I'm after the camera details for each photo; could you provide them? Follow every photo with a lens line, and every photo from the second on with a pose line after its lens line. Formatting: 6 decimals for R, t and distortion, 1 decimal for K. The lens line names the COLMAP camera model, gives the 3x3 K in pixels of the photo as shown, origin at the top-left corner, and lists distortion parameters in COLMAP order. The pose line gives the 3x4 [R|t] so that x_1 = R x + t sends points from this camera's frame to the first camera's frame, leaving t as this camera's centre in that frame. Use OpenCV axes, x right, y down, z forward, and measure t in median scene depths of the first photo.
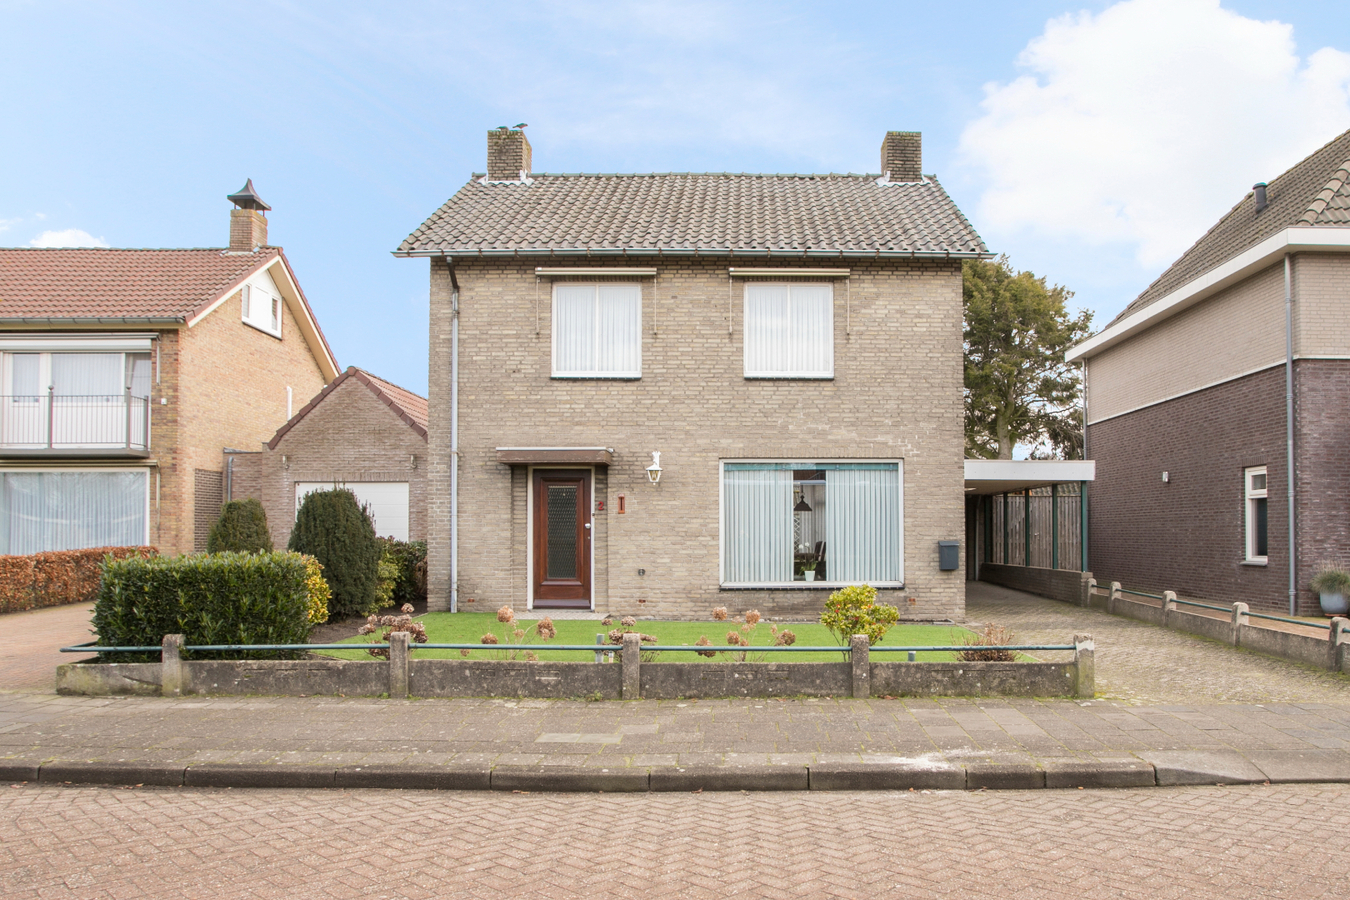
lens RADIAL K [[711.1, 0, 676.8], [0, 711.1, 538.8], [0, 0, 1]] dist [-0.049115, 0.017106]
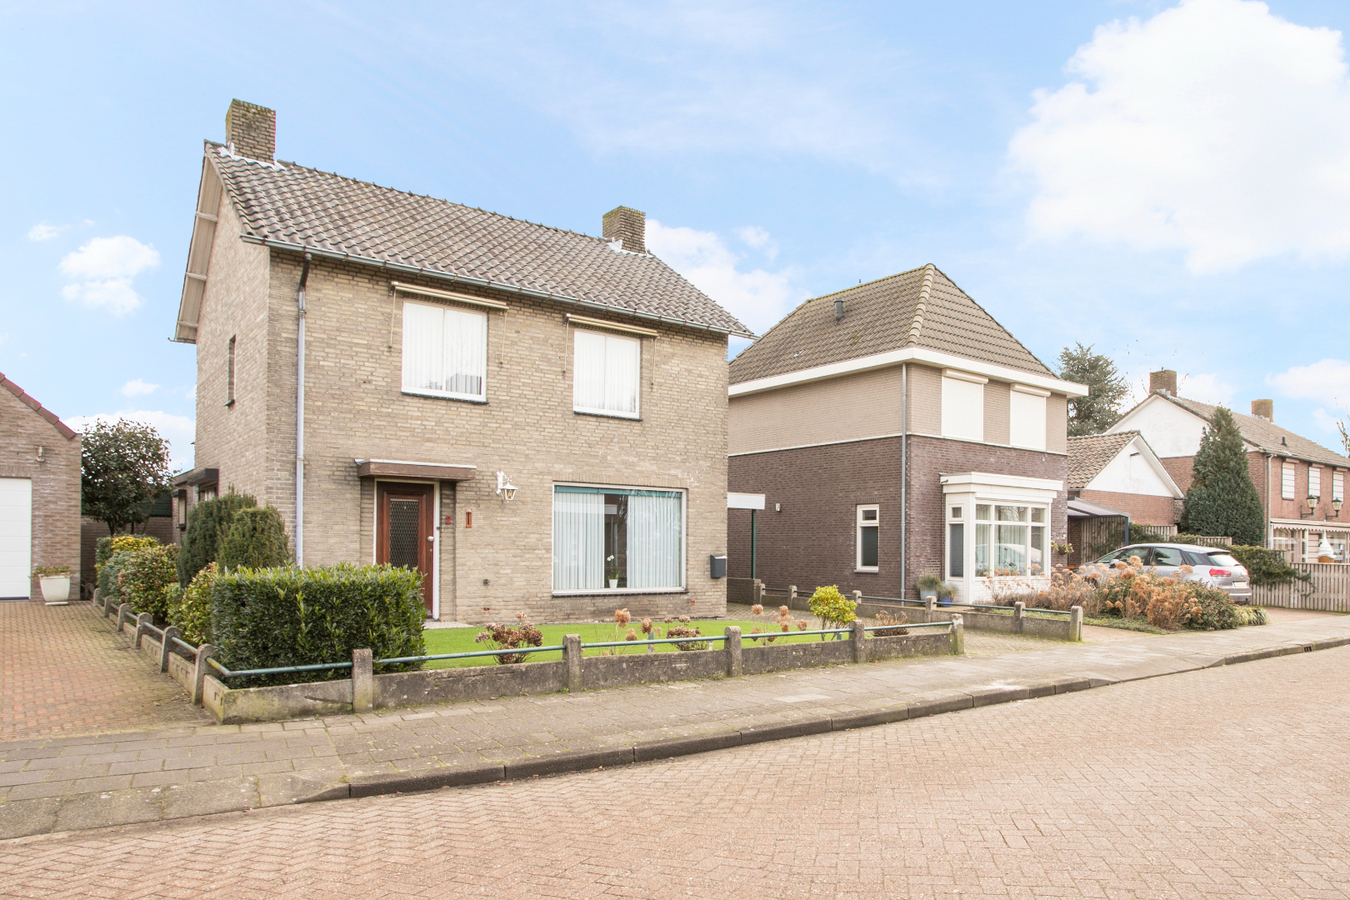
lens RADIAL K [[644.5, 0, 675.2], [0, 644.5, 559.7], [0, 0, 1]] dist [-0.032256, 0.016595]
pose [[0.884451, 0.001773, 0.466630, -0.255587], [-0.007571, 0.999916, 0.010551, -0.000184], [-0.466572, -0.012865, 0.884390, 0.001438]]
